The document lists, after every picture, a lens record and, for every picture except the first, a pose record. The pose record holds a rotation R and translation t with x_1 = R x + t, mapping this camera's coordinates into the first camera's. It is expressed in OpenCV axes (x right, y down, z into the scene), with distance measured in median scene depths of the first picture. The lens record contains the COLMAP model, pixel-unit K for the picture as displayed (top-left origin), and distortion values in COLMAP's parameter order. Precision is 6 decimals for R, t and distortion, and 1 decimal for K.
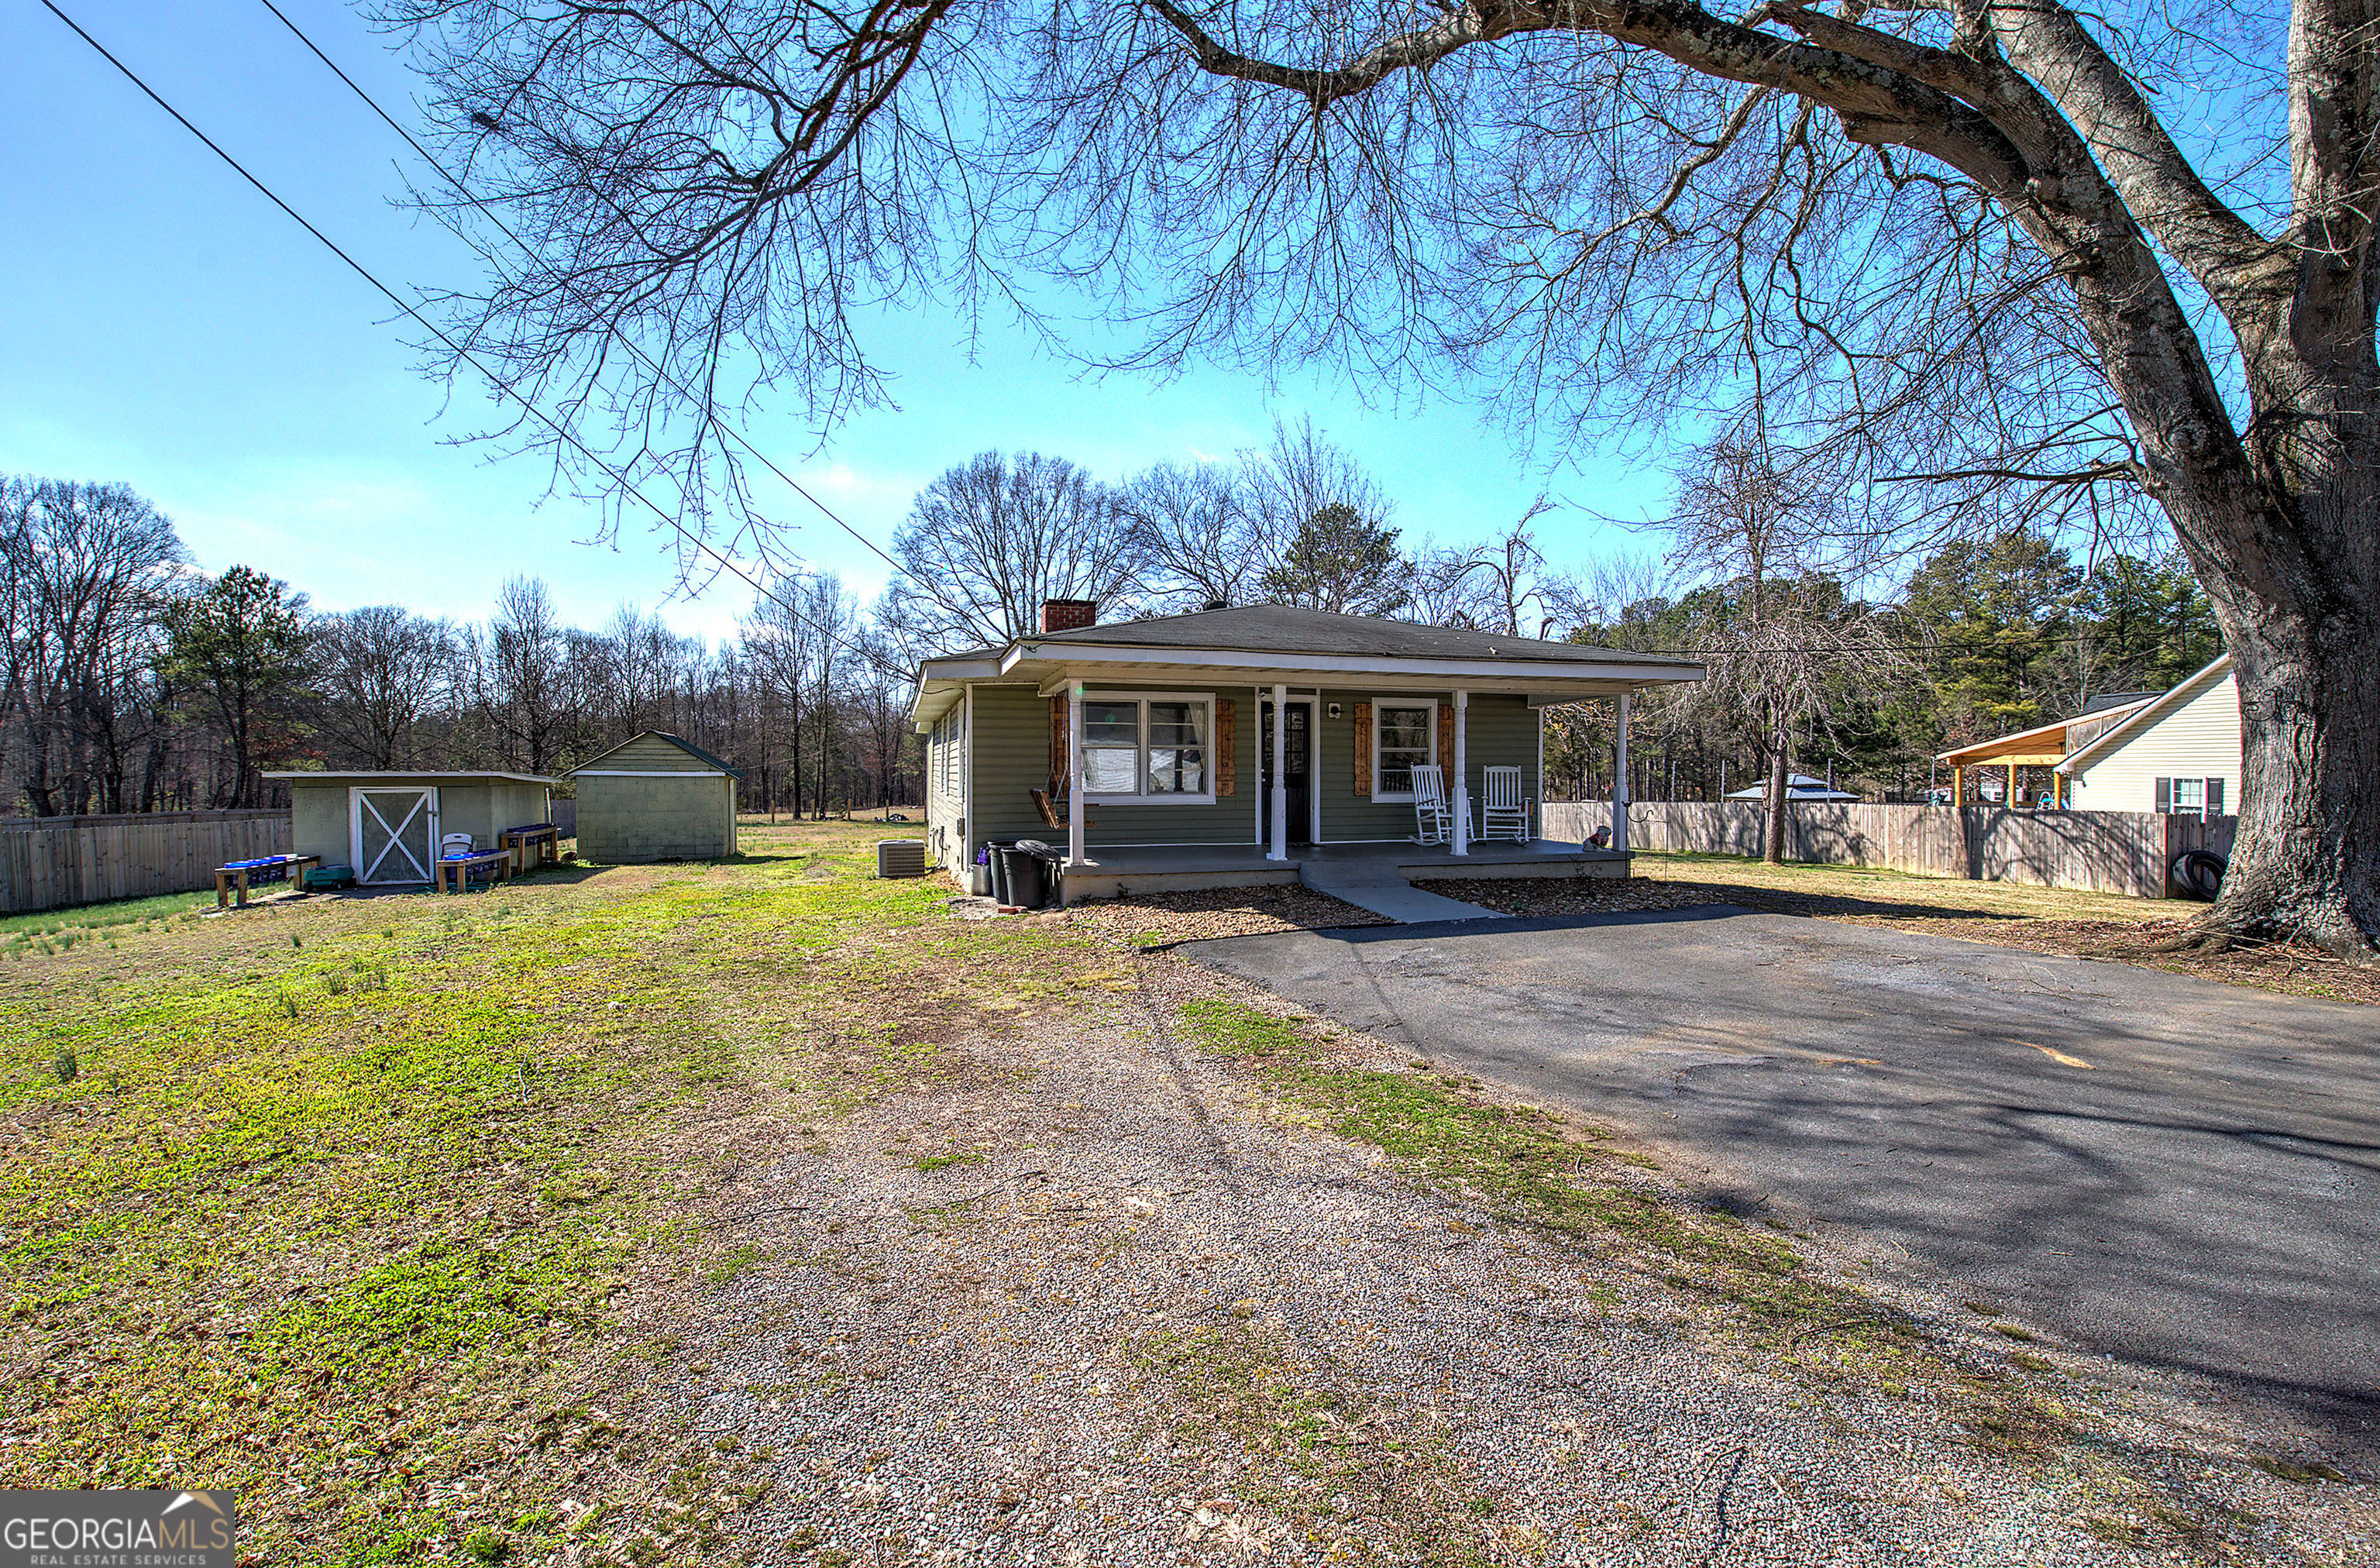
lens RADIAL K [[1047.9, 0, 1190.0], [0, 1047.9, 784.0], [0, 0, 1]] dist [-0.004600, -0.000043]
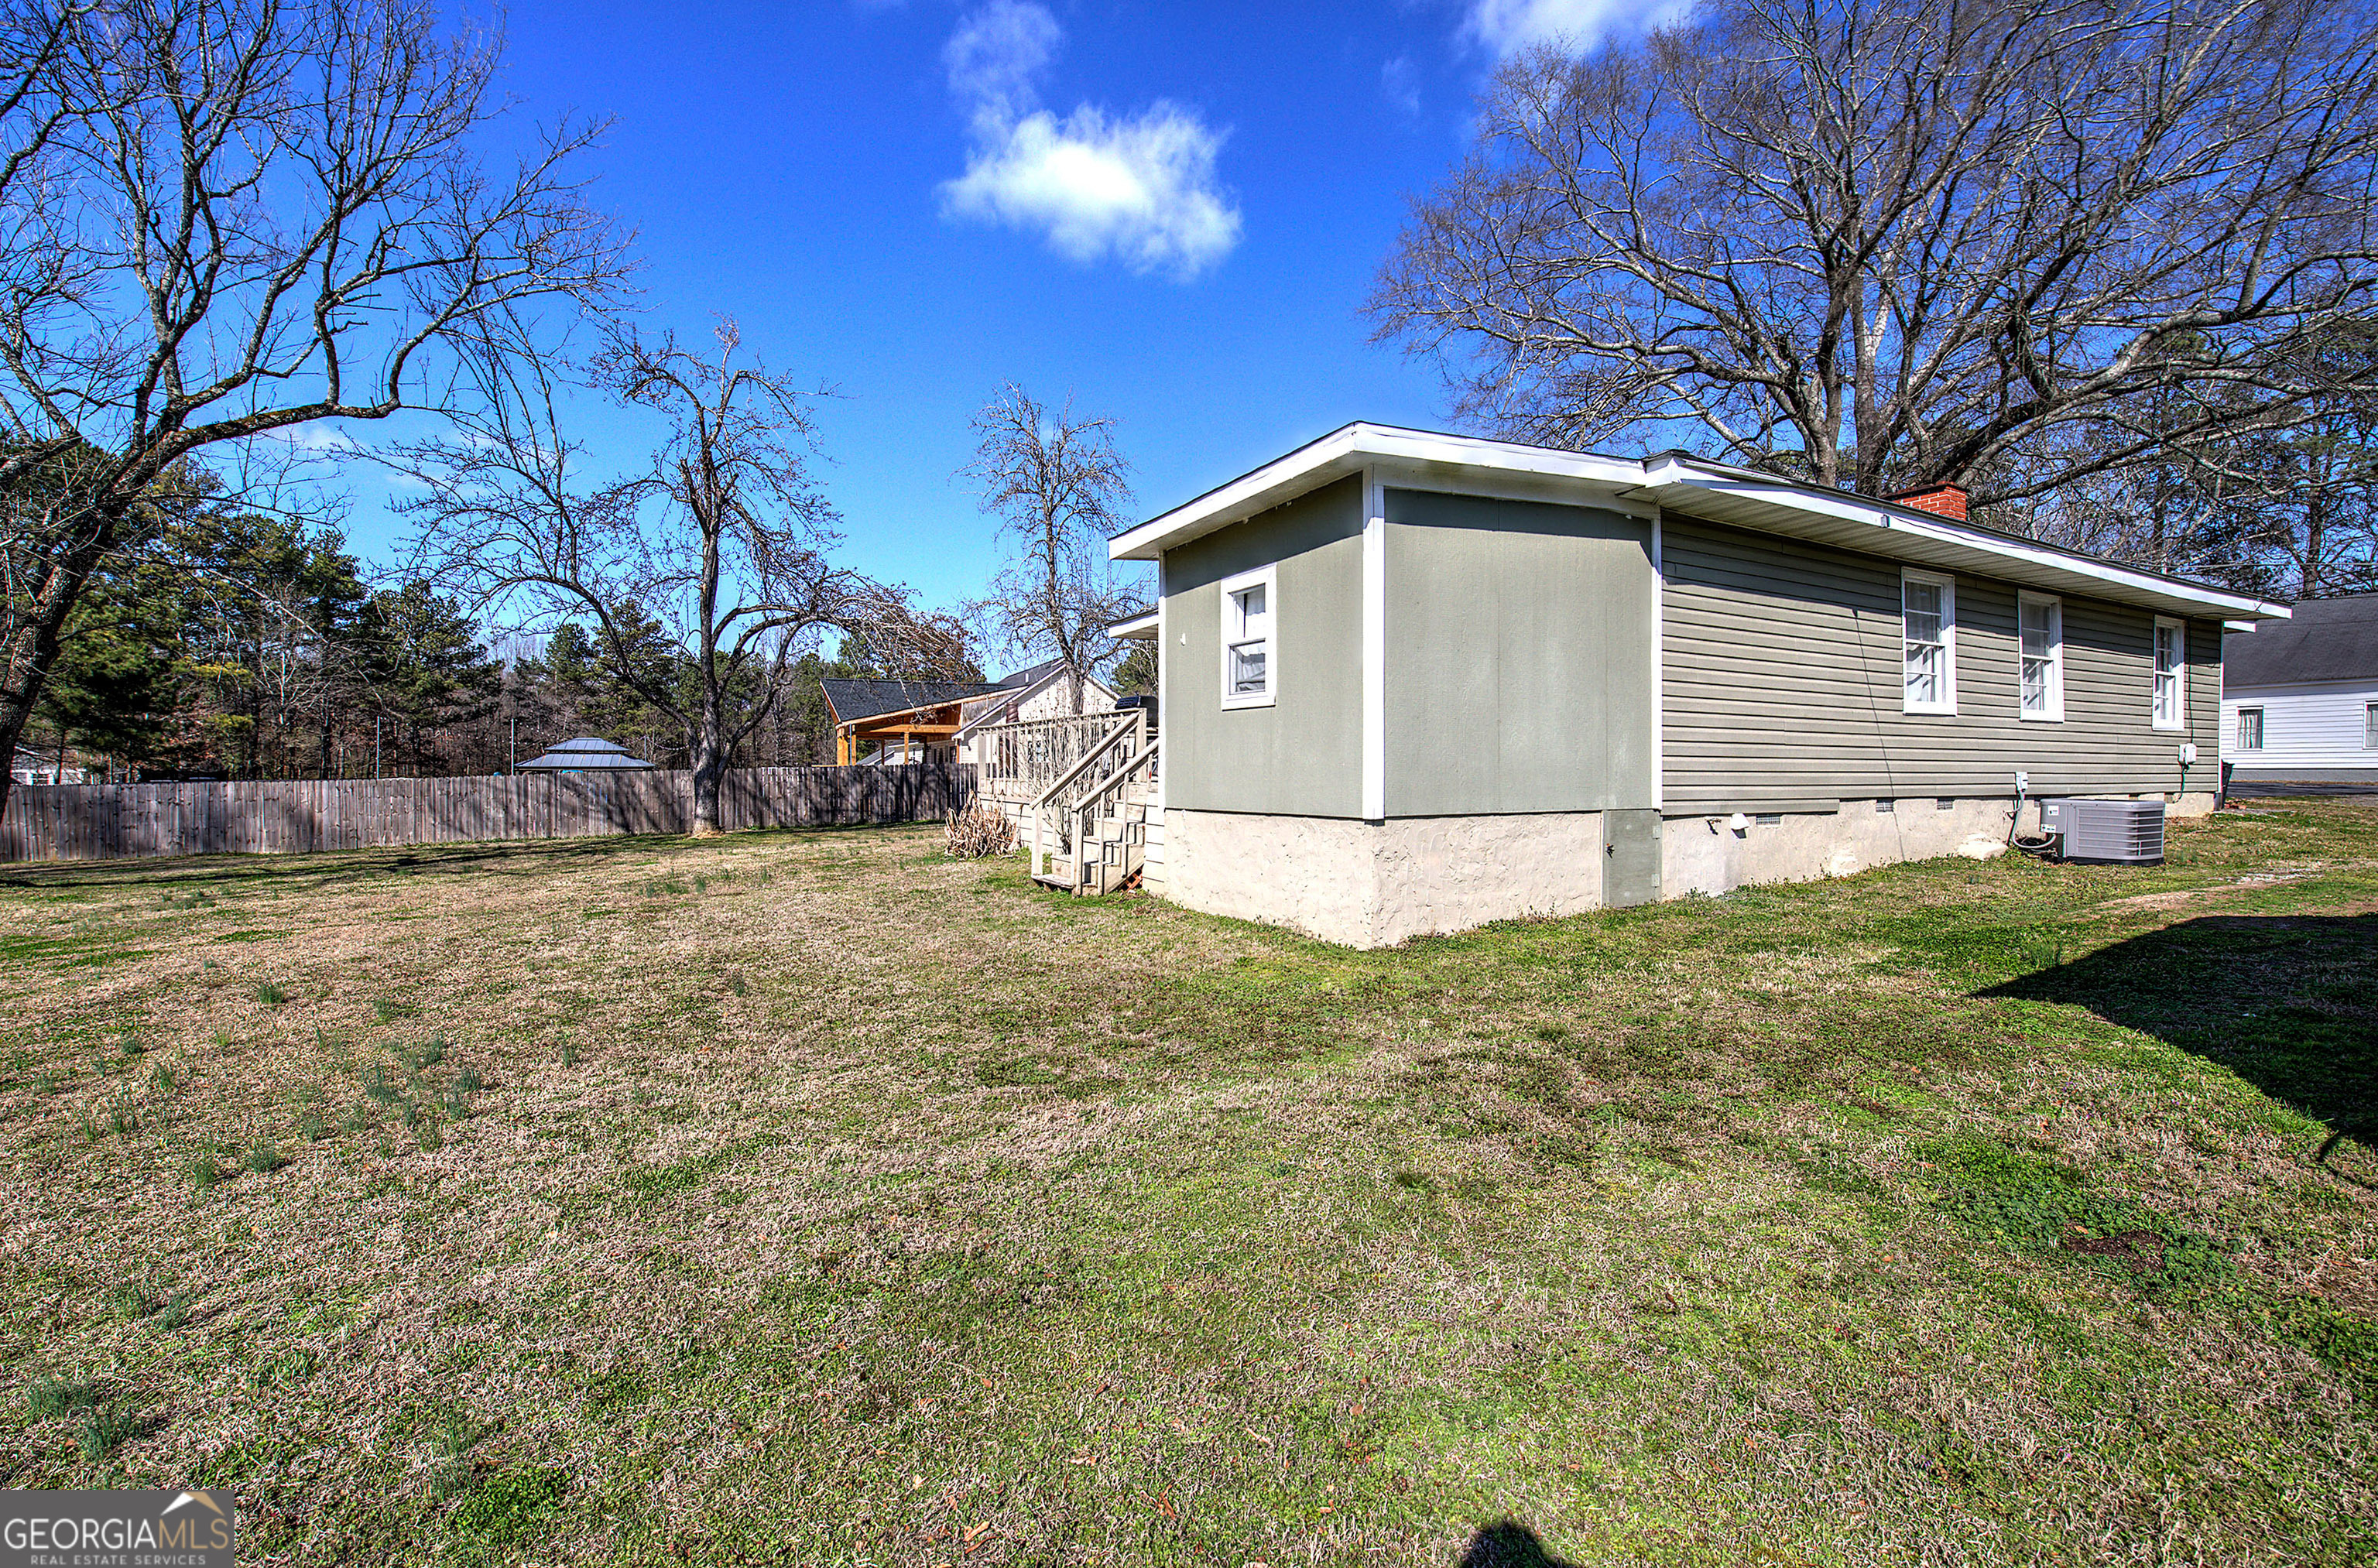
lens RADIAL K [[1013.6, 0, 1184.9], [0, 1013.6, 776.7], [0, 0, 1]] dist [-0.001390, 0.000243]
pose [[-0.227666, -0.012076, 0.973664, -0.476255], [0.007049, 0.999876, 0.014050, 0.021104], [-0.973714, 0.010062, -0.227553, 1.103170]]
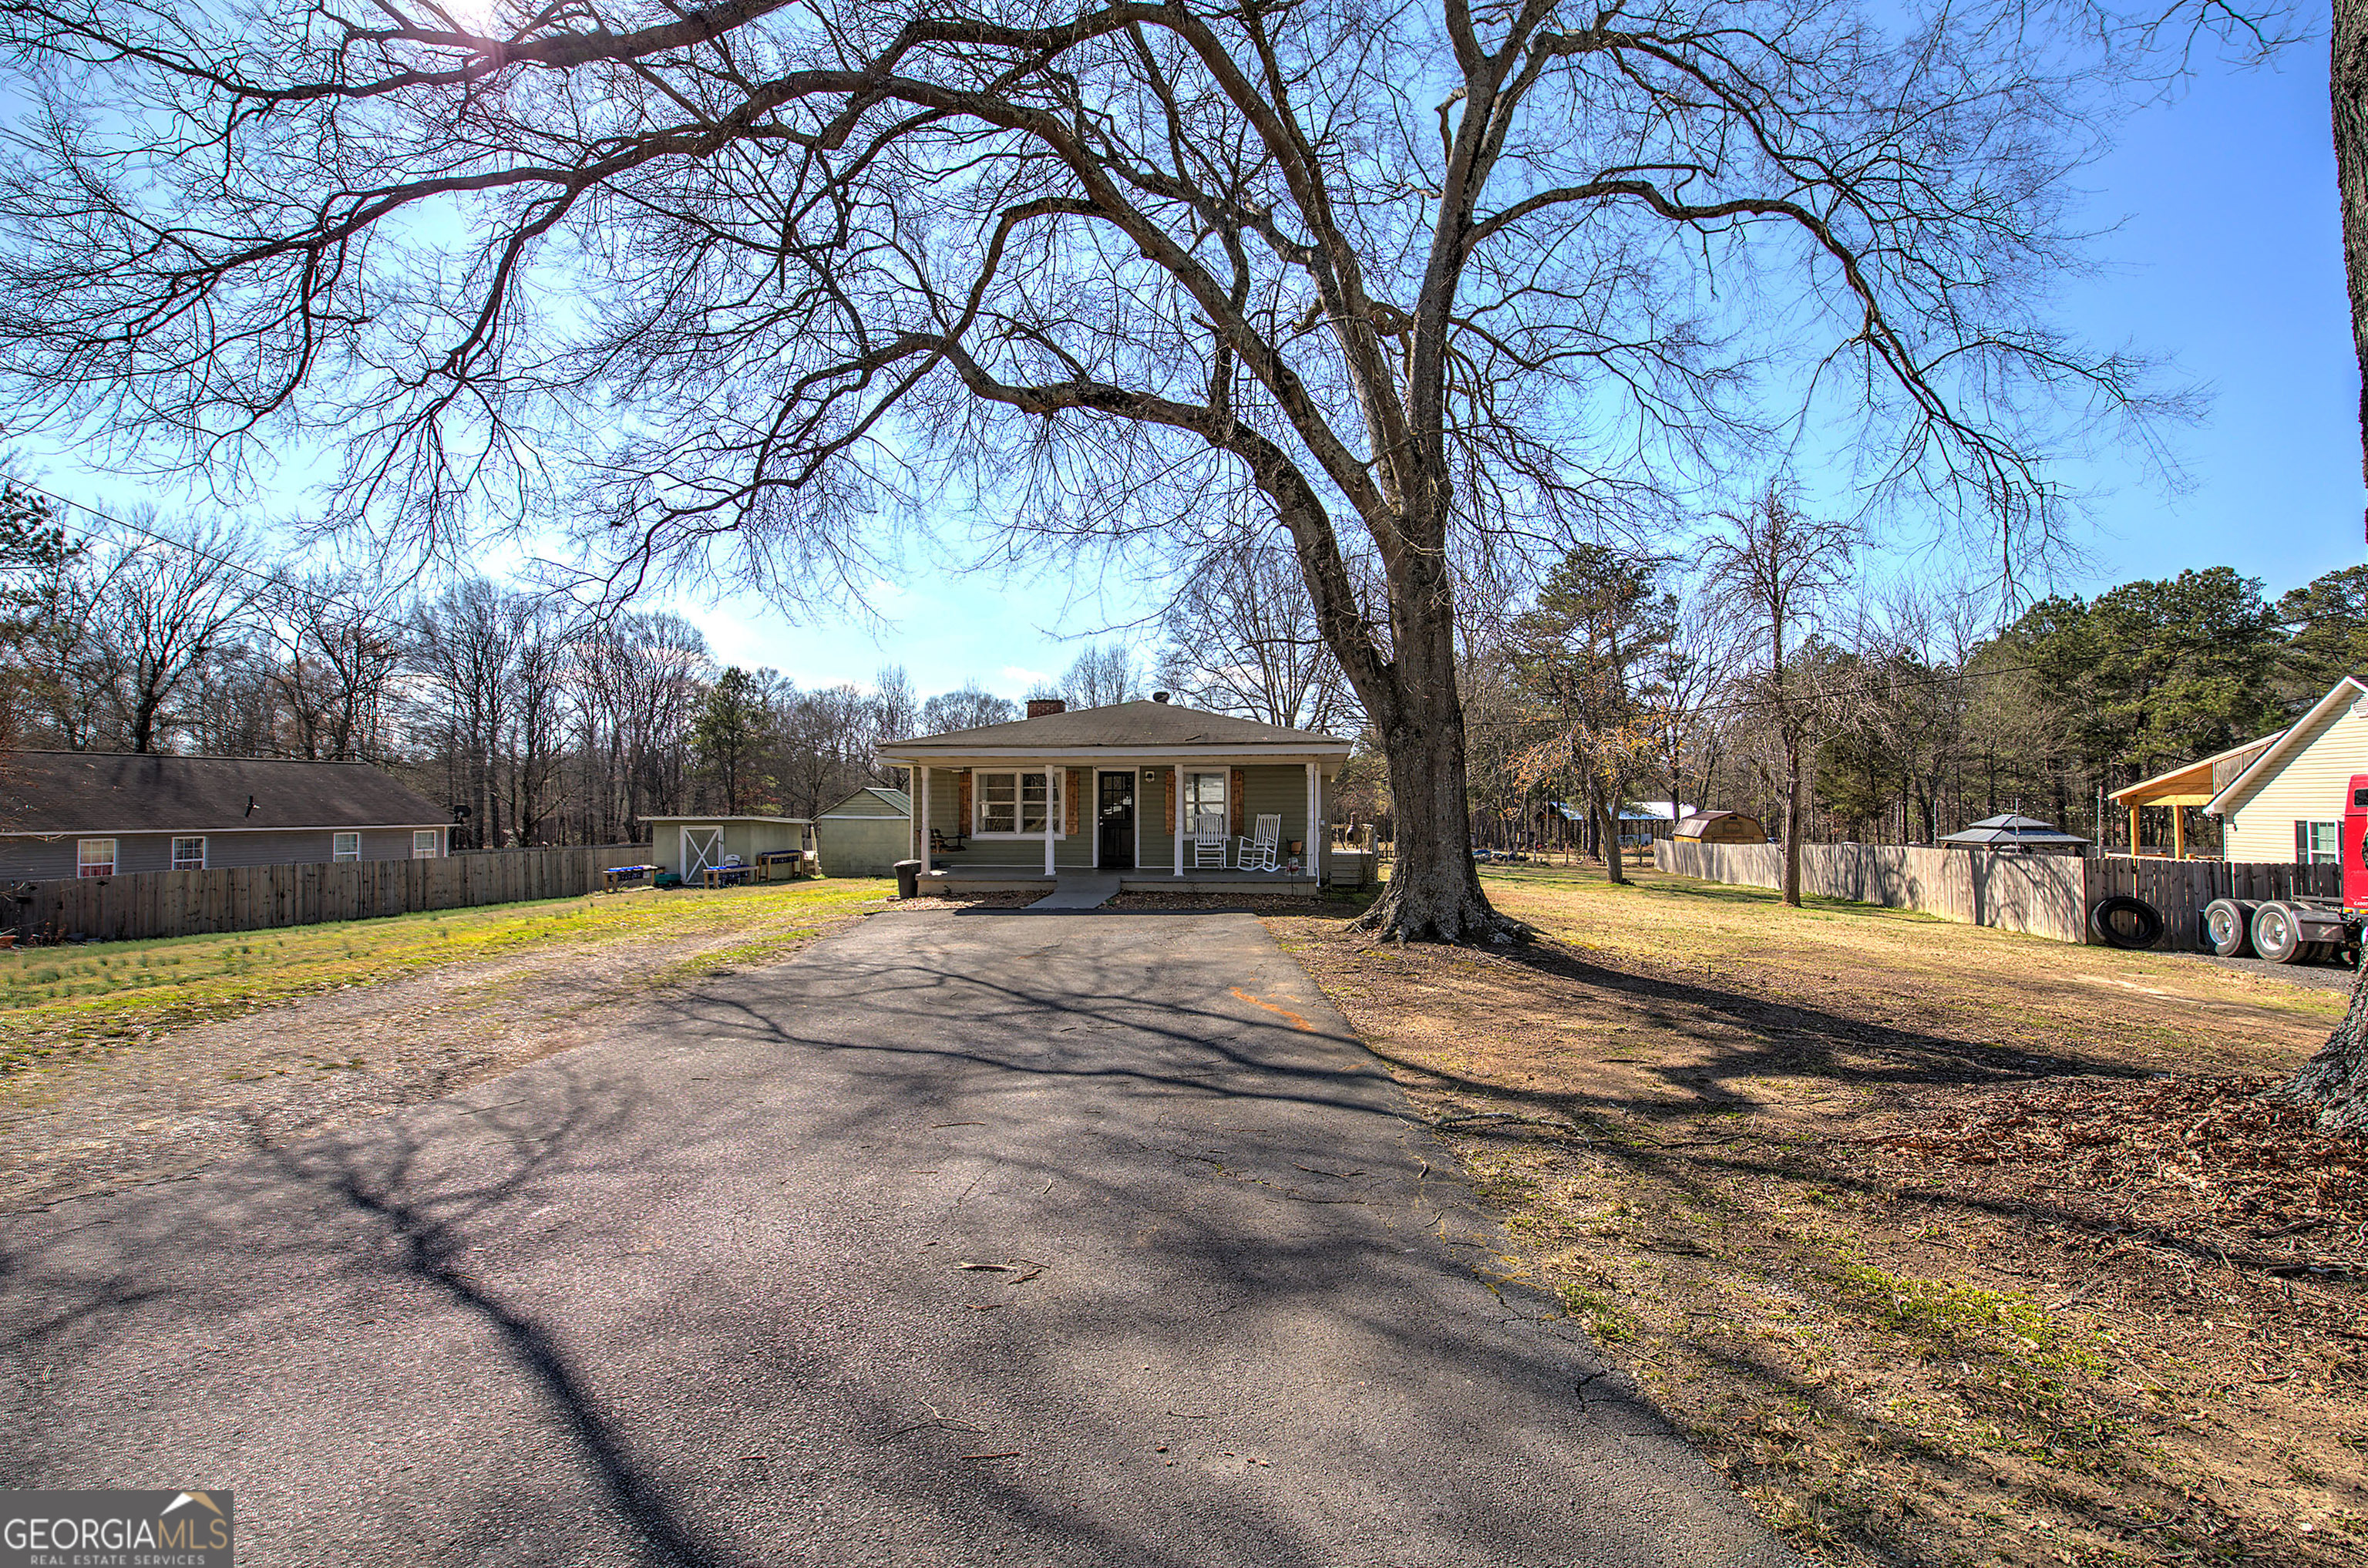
lens RADIAL K [[1059.1, 0, 1189.9], [0, 1059.1, 809.2], [0, 0, 1]] dist [-0.009331, -0.000158]
pose [[0.930198, -0.002665, -0.367049, 0.381114], [-0.001893, 0.999925, -0.012059, -0.003562], [0.367054, 0.011912, 0.930123, -0.182752]]
